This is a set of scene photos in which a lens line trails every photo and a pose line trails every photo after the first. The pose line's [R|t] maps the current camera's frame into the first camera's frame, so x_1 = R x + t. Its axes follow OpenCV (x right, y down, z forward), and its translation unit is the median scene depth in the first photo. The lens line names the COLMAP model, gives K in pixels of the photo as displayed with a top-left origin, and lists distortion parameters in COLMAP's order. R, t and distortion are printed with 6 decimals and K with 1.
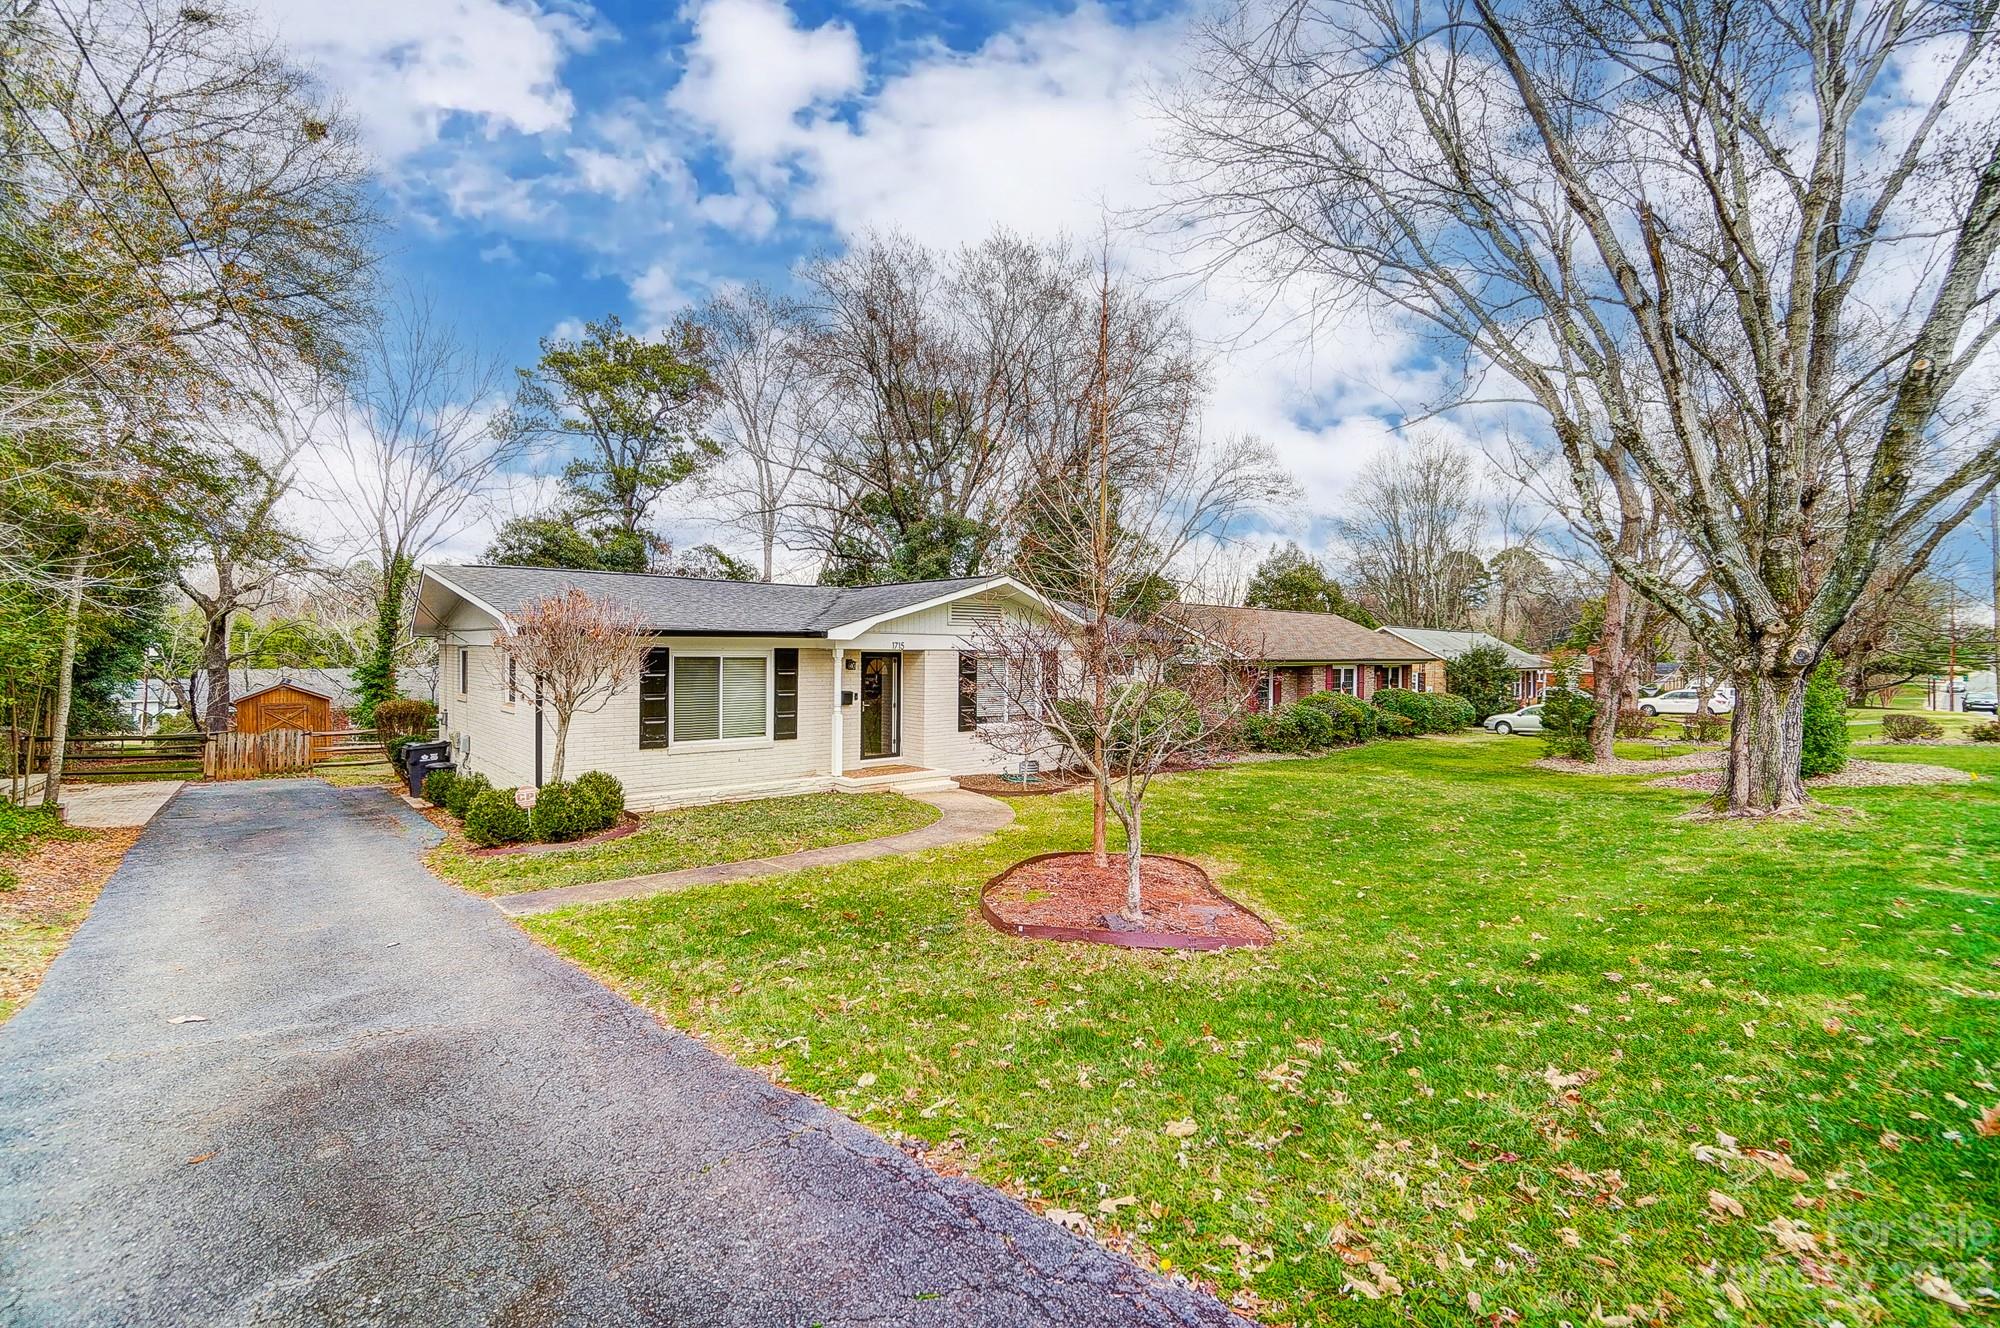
lens RADIAL K [[884.6, 0, 991.4], [0, 884.6, 655.7], [0, 0, 1]] dist [-0.068851, 0.026207]
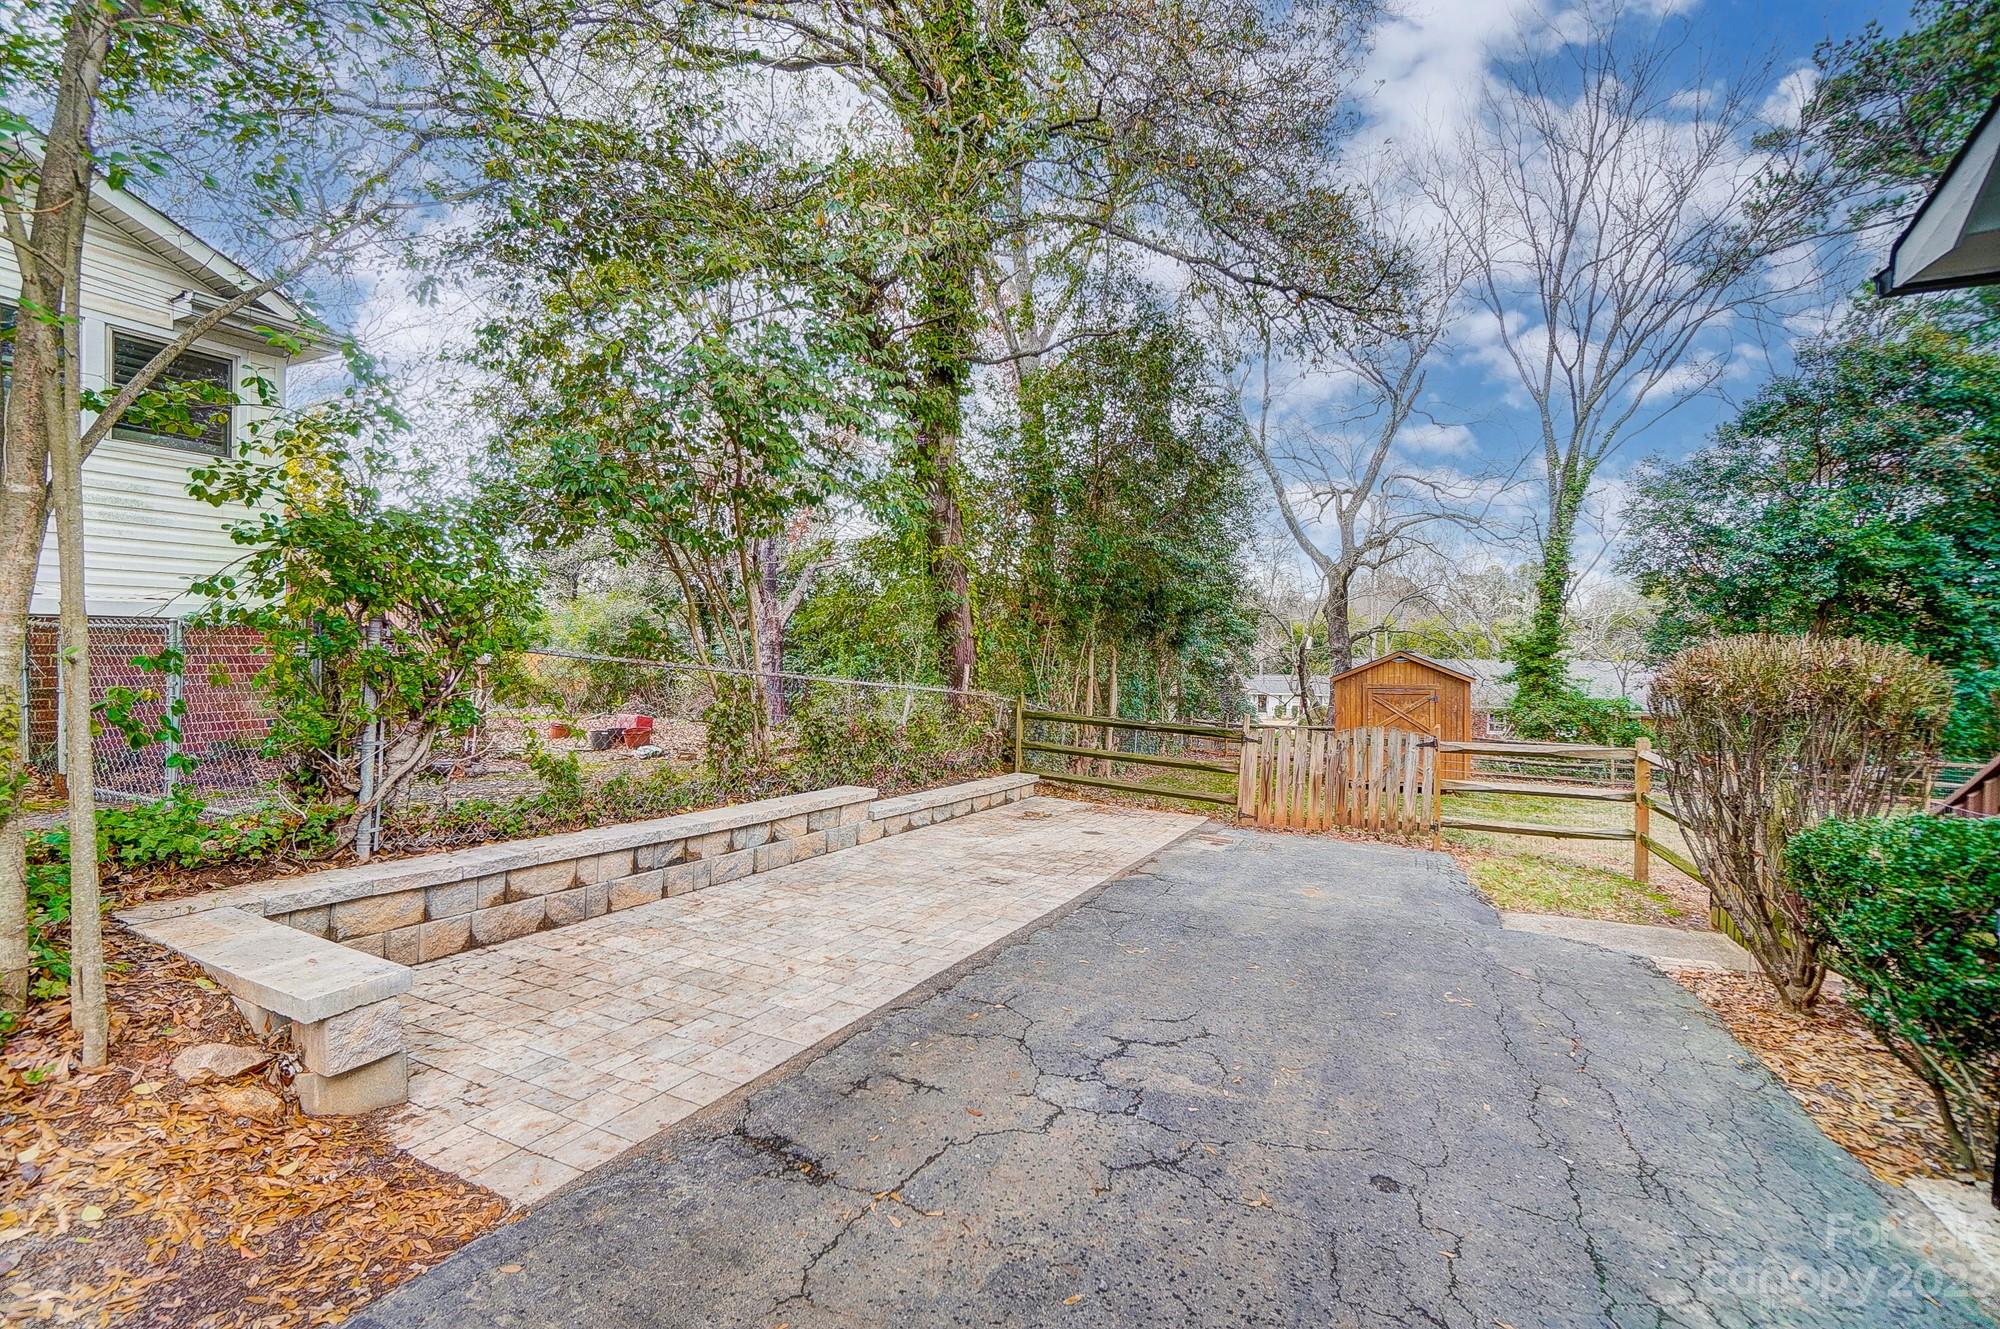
lens RADIAL K [[884.6, 0, 991.4], [0, 884.6, 656.2], [0, 0, 1]] dist [-0.068851, 0.026207]
pose [[0.404620, -0.002638, -0.914481, -0.302970], [-0.009162, 0.999934, -0.006938, 0.032694], [0.914439, 0.011186, 0.404569, 0.384849]]
